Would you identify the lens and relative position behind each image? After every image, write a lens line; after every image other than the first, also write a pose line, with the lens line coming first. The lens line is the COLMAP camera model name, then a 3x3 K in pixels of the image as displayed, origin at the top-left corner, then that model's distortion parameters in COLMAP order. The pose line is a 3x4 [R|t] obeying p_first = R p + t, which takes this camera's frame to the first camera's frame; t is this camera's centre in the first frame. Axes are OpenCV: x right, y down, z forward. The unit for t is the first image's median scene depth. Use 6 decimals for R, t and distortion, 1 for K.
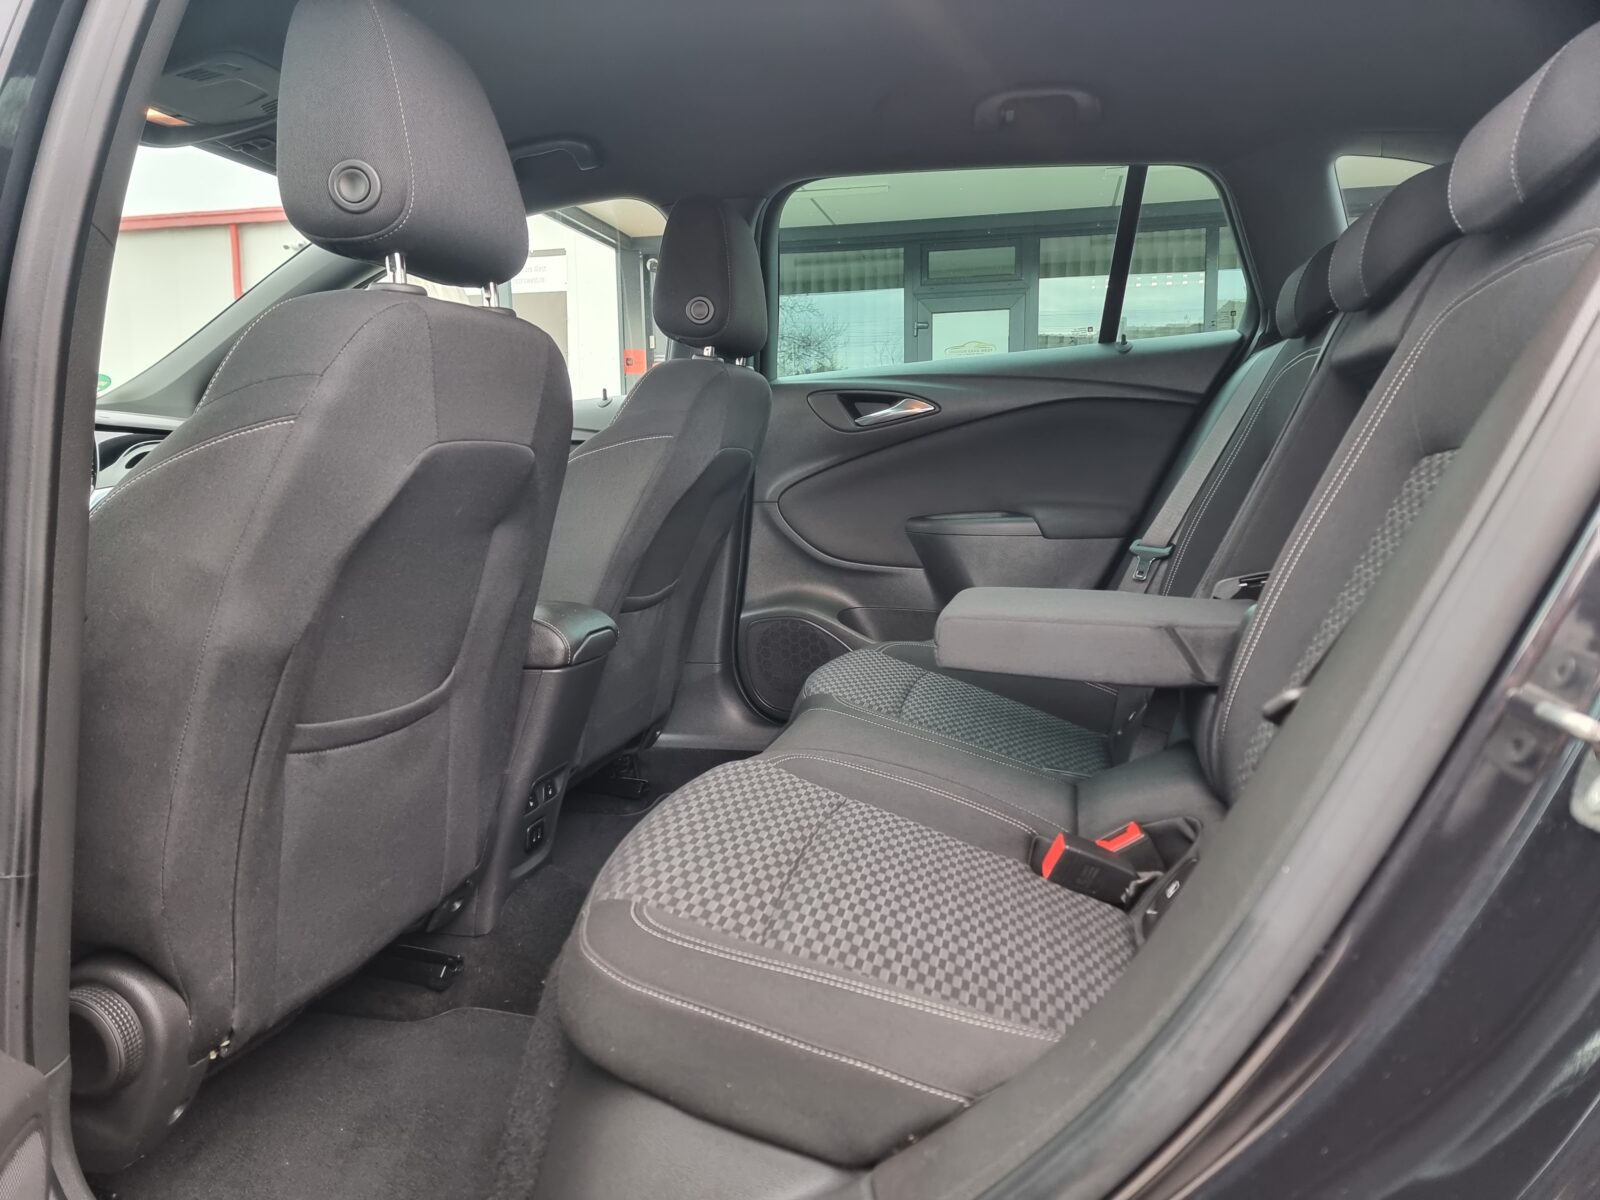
lens RADIAL K [[1107.3, 0, 785.9], [0, 1107.3, 611.1], [0, 0, 1]] dist [0.065270, -0.054572]
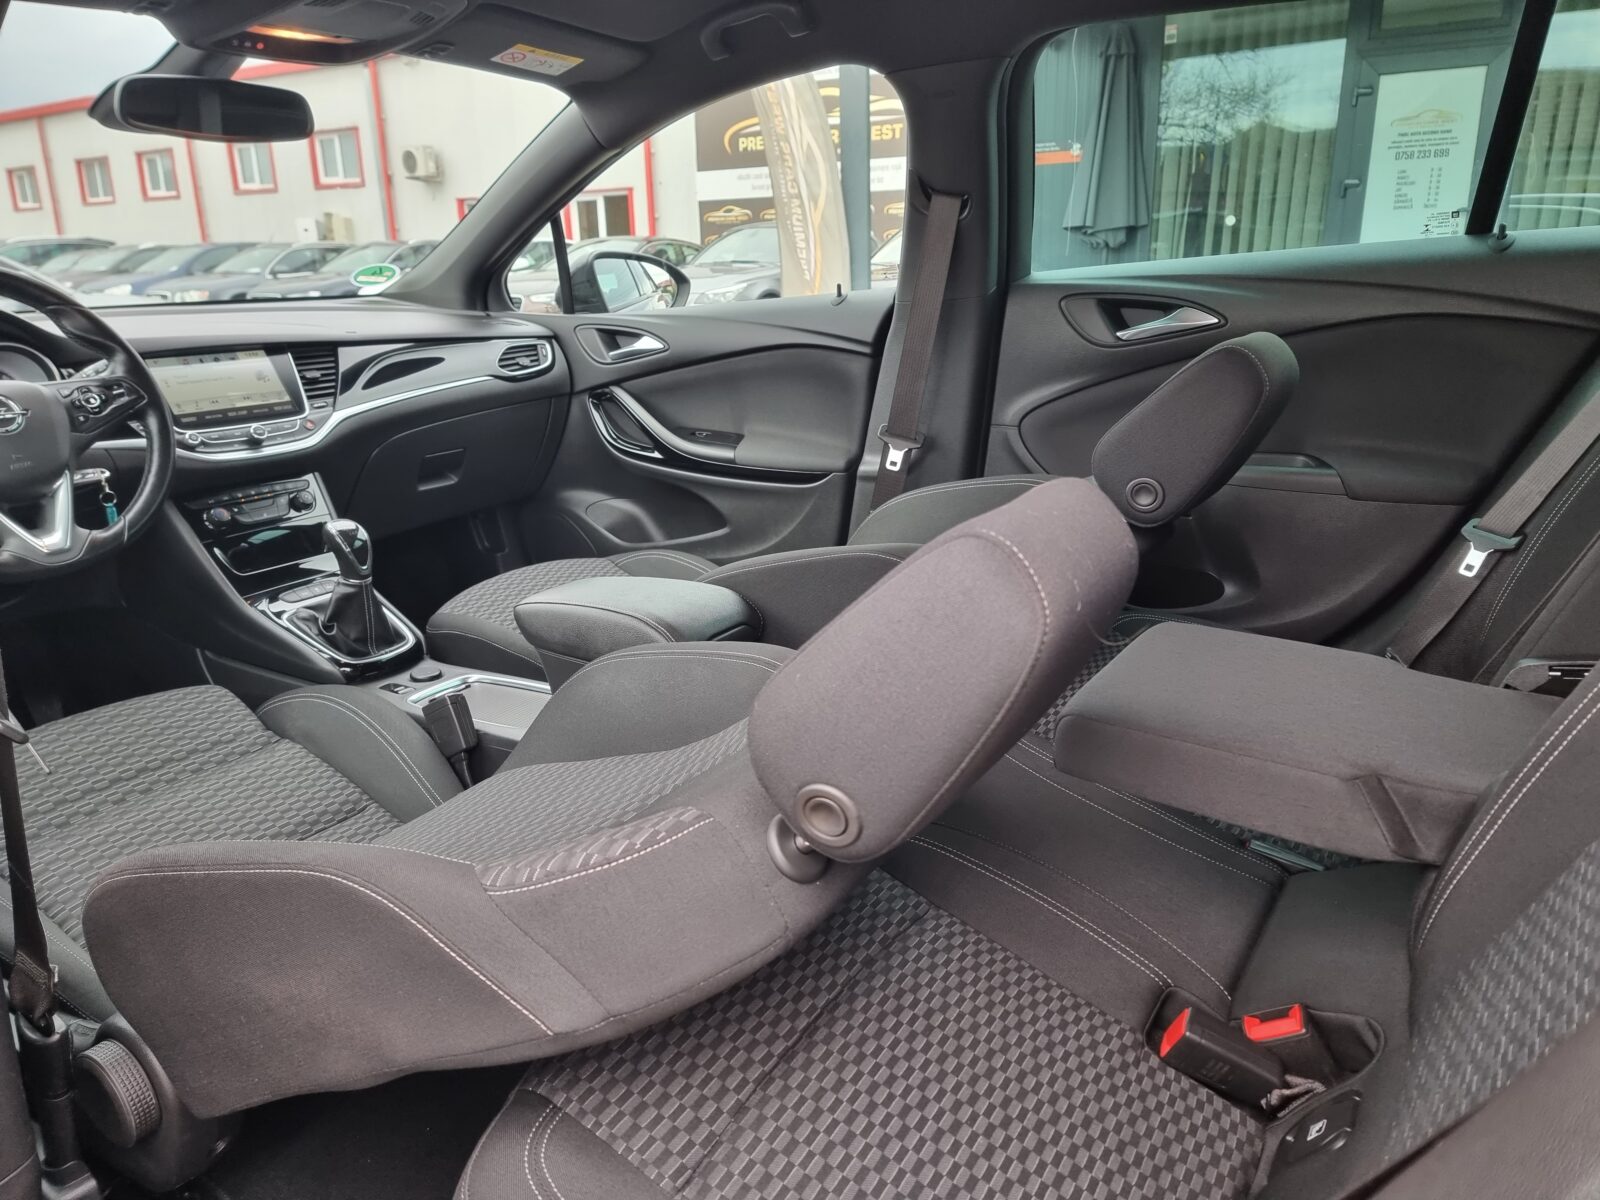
lens RADIAL K [[1107.3, 0, 799.2], [0, 1107.3, 614.4], [0, 0, 1]] dist [0.065270, -0.054572]
pose [[0.944713, 0.090997, -0.315019, 0.119415], [-0.030125, 0.980745, 0.192957, -0.120855], [0.326512, -0.172799, 0.929263, 0.128726]]
